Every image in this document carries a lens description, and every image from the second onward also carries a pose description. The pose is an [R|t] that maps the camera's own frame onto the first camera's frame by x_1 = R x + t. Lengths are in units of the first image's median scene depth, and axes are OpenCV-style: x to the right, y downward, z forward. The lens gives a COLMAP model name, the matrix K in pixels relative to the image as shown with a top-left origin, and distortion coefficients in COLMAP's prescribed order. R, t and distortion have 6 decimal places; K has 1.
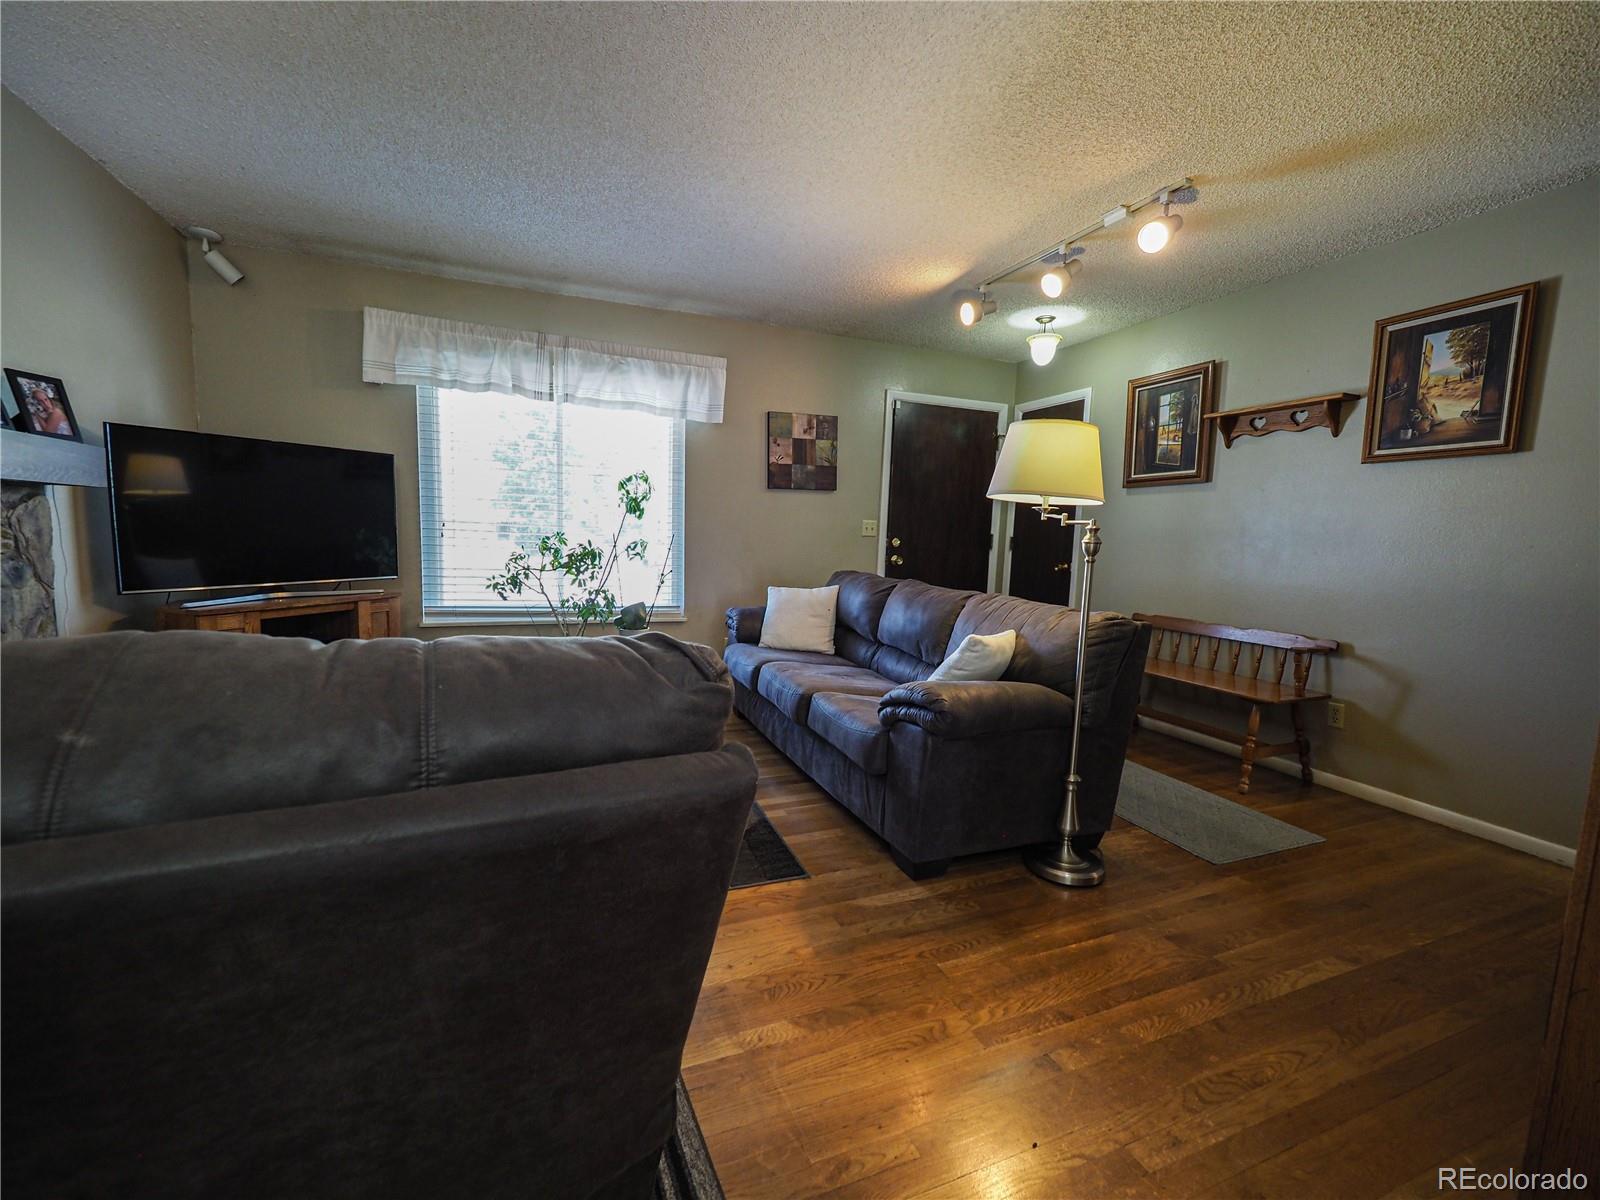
lens RADIAL K [[663.0, 0, 785.1], [0, 663.0, 603.2], [0, 0, 1]] dist [0.008795, -0.010915]
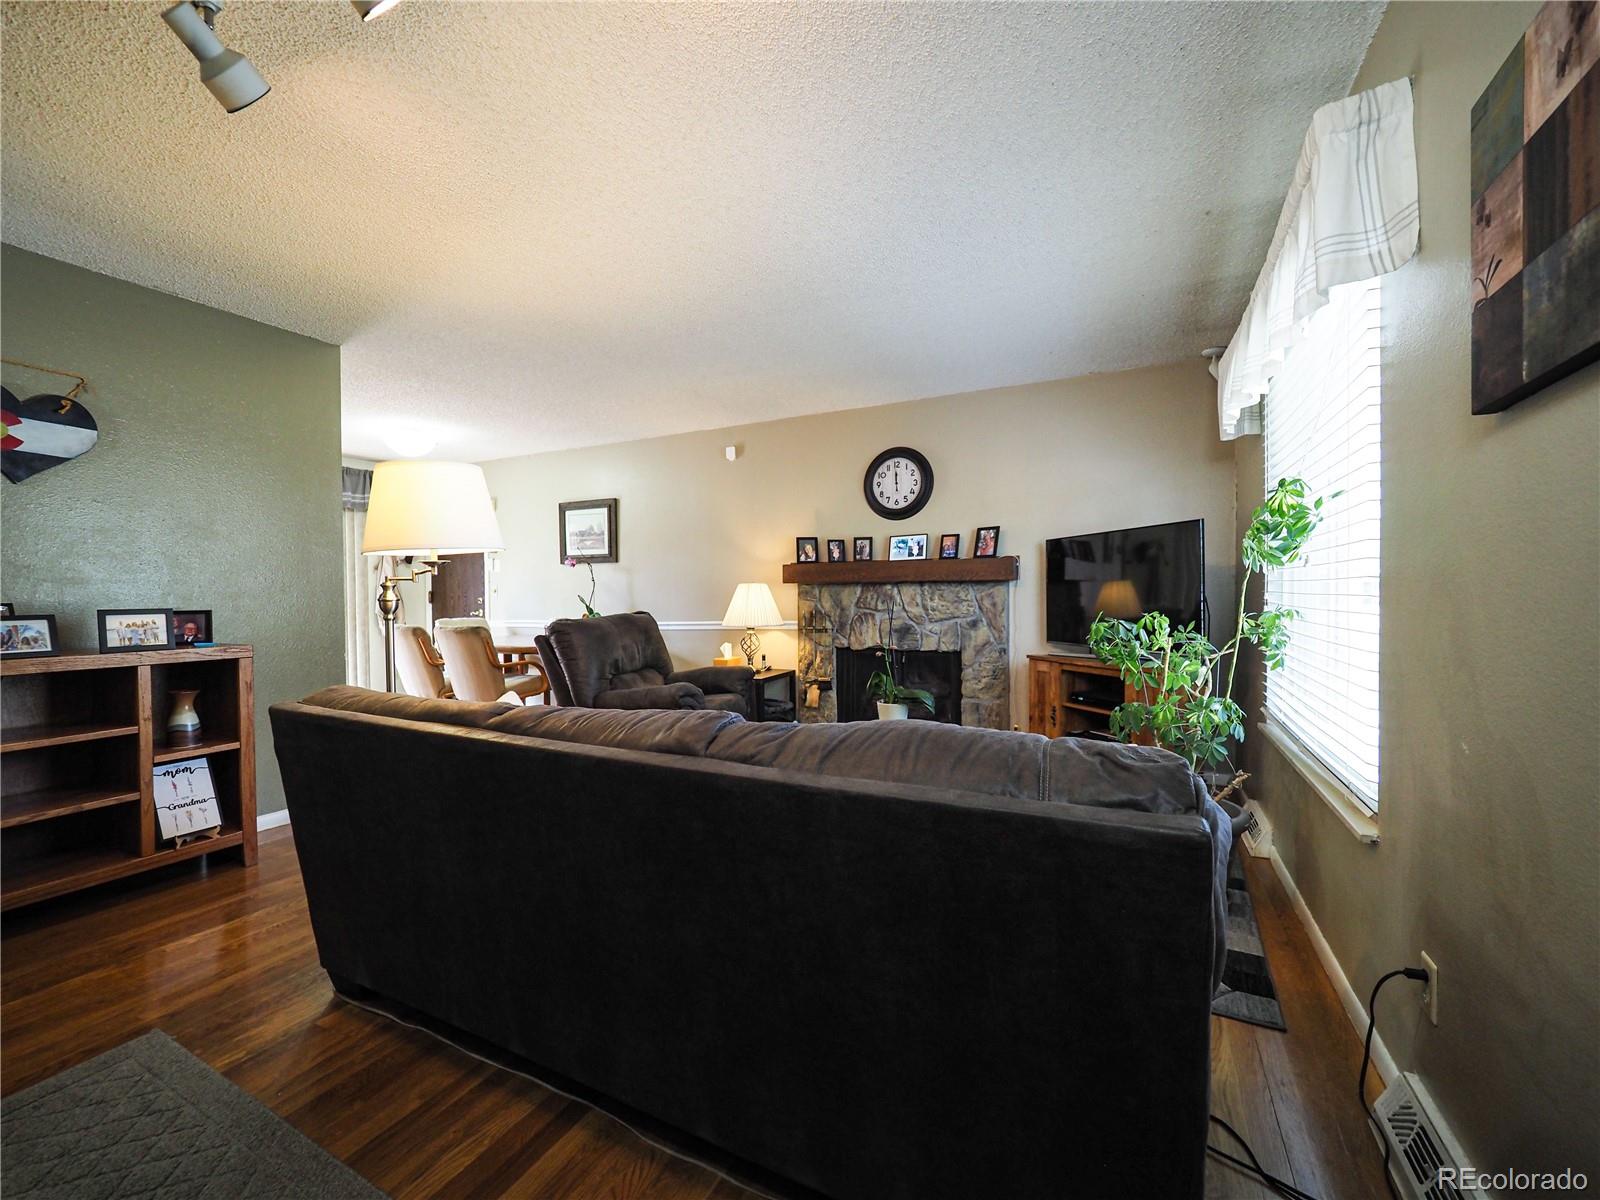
lens RADIAL K [[667.7, 0, 791.3], [0, 667.7, 604.8], [0, 0, 1]] dist [-0.010099, 0.003059]
pose [[-0.748955, -0.013100, -0.662491, 0.490993], [-0.085716, 0.993319, 0.077261, -0.156056], [0.657053, 0.114651, -0.745075, 1.561591]]
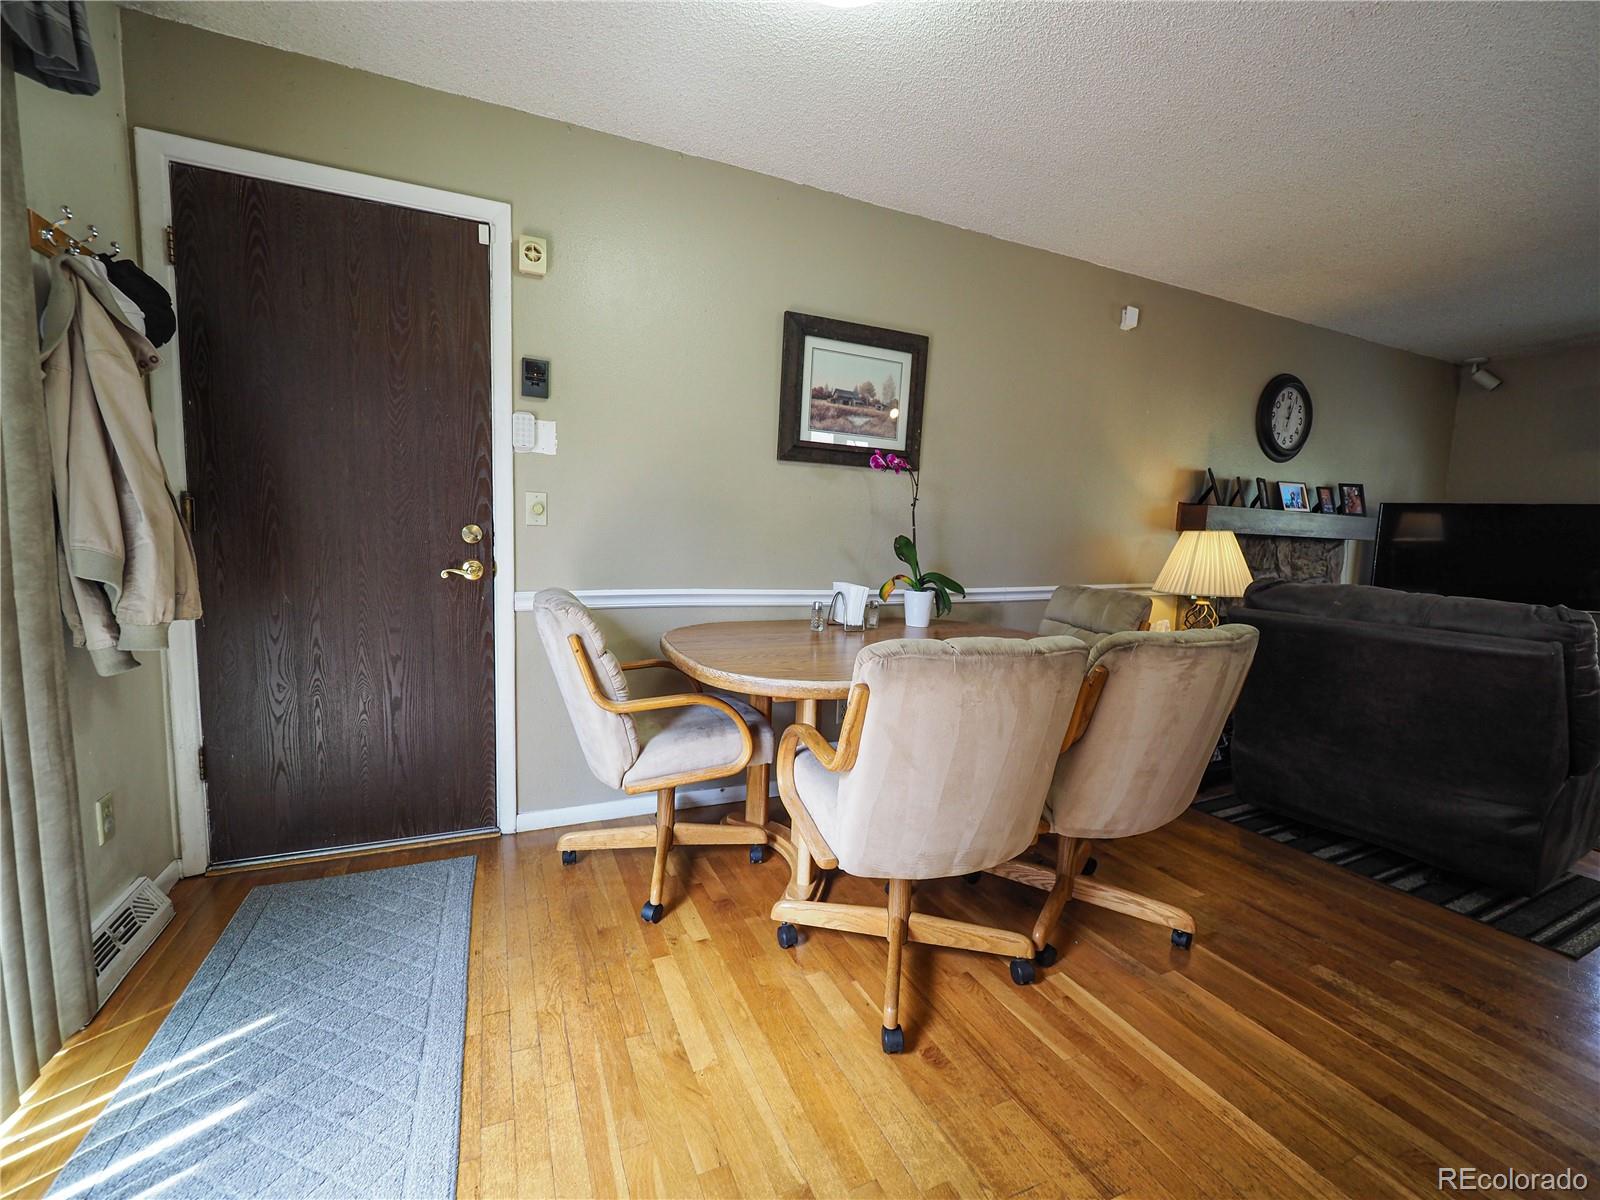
lens RADIAL K [[663.6, 0, 790.0], [0, 663.6, 606.6], [0, 0, 1]] dist [-0.002001, -0.004235]
pose [[0.040281, 0.075017, -0.996368, 0.558787], [-0.136896, 0.988189, 0.068866, 0.076246], [0.989766, 0.133625, 0.050075, -0.503175]]
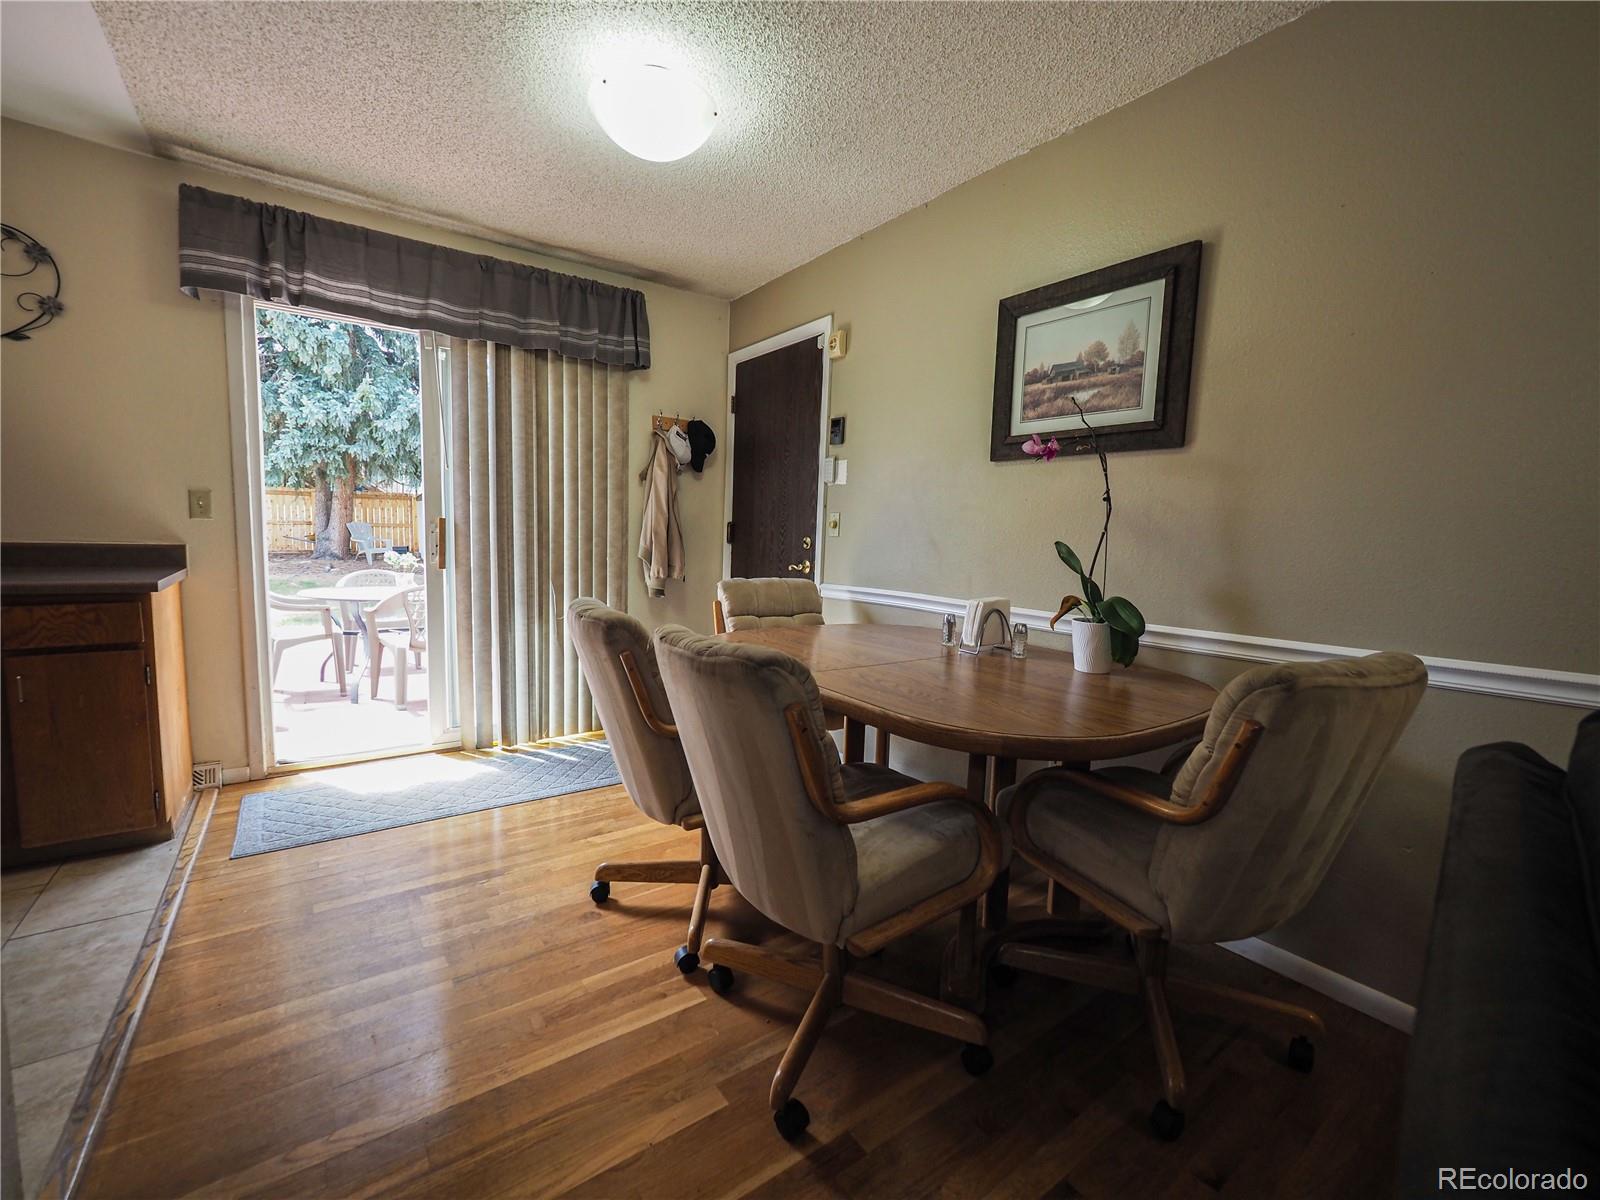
lens RADIAL K [[667.7, 0, 791.3], [0, 667.7, 604.8], [0, 0, 1]] dist [-0.010099, 0.003059]
pose [[-0.967619, -0.039346, -0.249331, 0.087855], [-0.090958, 0.975767, 0.199011, -0.025589], [0.235459, 0.215246, -0.947749, 0.272856]]
